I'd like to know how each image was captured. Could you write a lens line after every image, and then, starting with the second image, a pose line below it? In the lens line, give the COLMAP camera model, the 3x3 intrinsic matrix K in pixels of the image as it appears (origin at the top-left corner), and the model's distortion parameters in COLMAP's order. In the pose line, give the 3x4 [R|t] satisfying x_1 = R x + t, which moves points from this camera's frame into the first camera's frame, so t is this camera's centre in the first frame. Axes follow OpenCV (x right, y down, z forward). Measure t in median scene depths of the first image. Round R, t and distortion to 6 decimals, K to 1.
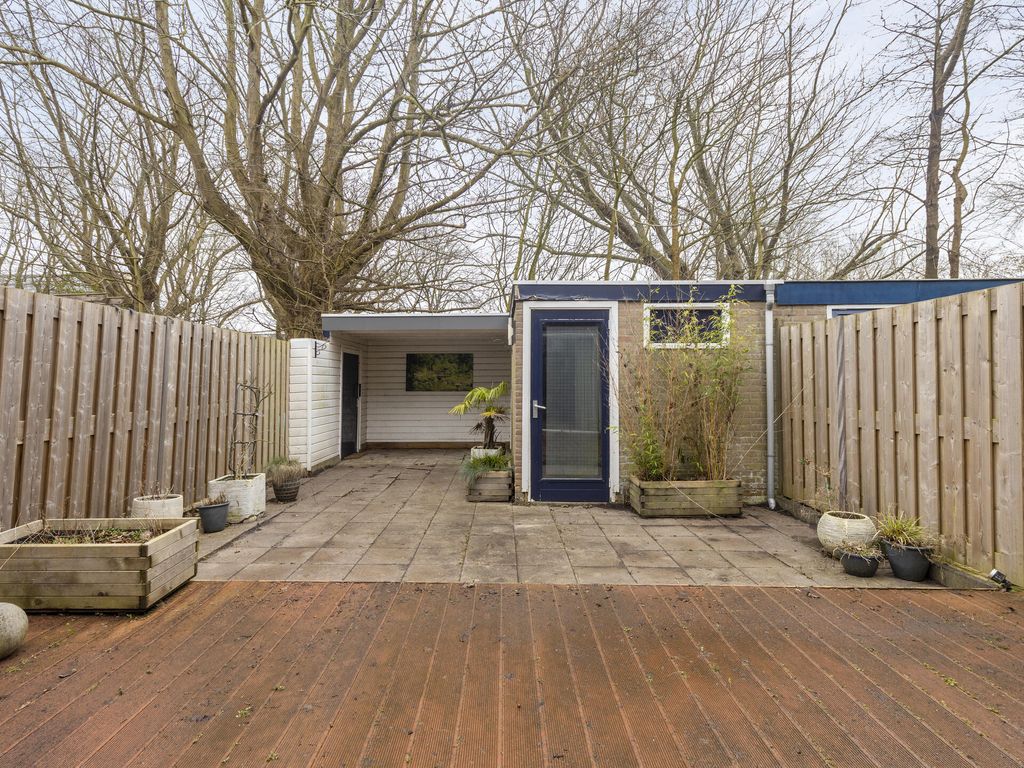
lens RADIAL K [[538.0, 0, 507.7], [0, 538.0, 360.8], [0, 0, 1]] dist [0.002223, 0.000526]
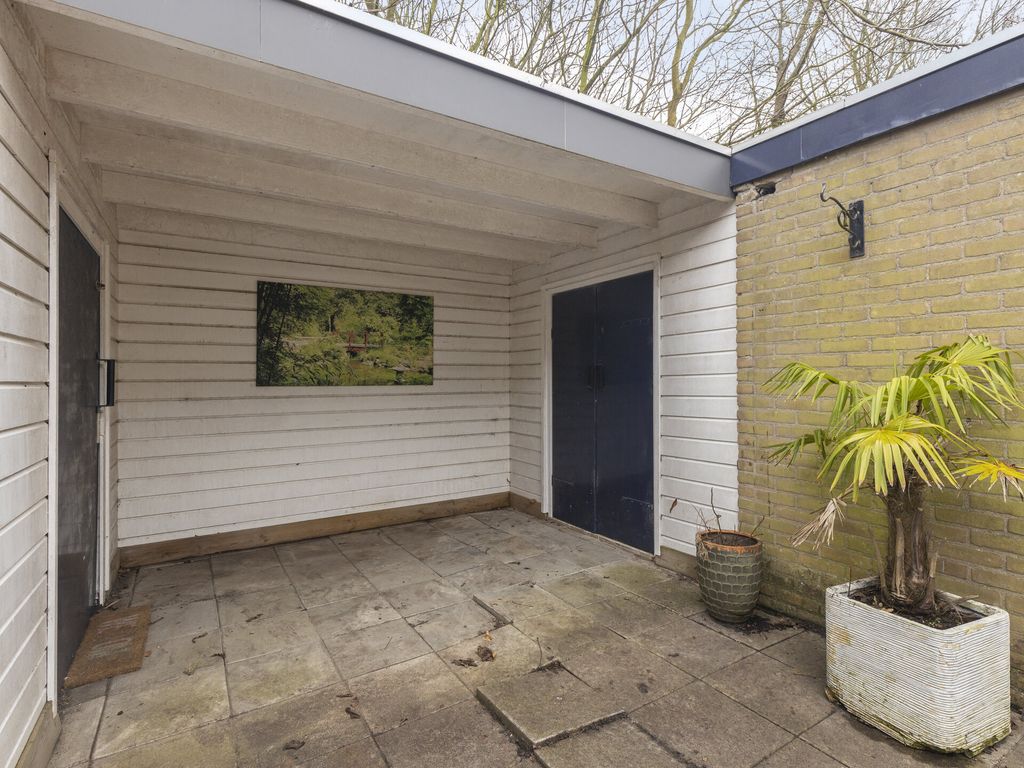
lens RADIAL K [[498.9, 0, 512.0], [0, 498.9, 384.0], [0, 0, 1]] dist [-0.001476, -0.000600]
pose [[0.842318, -0.006061, 0.538947, -0.405981], [-0.019189, 0.998966, 0.041224, 0.069141], [-0.538639, -0.045066, 0.841331, 1.139502]]
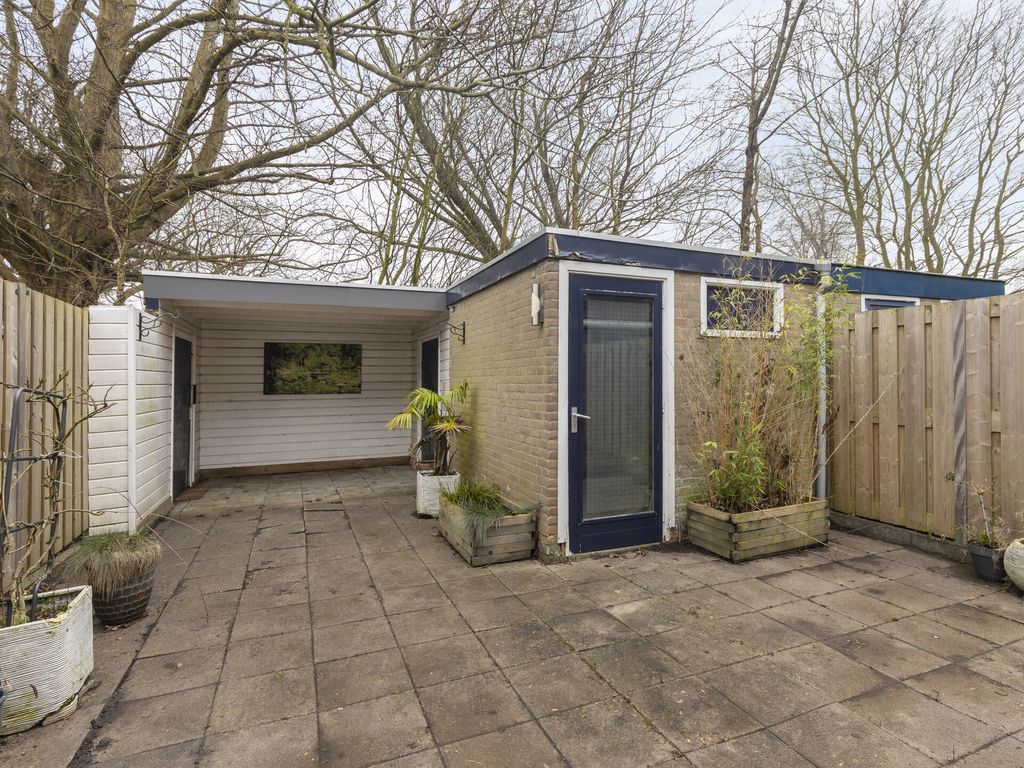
lens RADIAL K [[512.6, 0, 518.9], [0, 512.6, 373.0], [0, 0, 1]] dist [0.002015, 0.000676]
pose [[0.916935, 0.001527, 0.399034, -0.271180], [-0.010811, 0.999721, 0.021017, 0.017521], [-0.398891, -0.023585, 0.916695, 0.431301]]
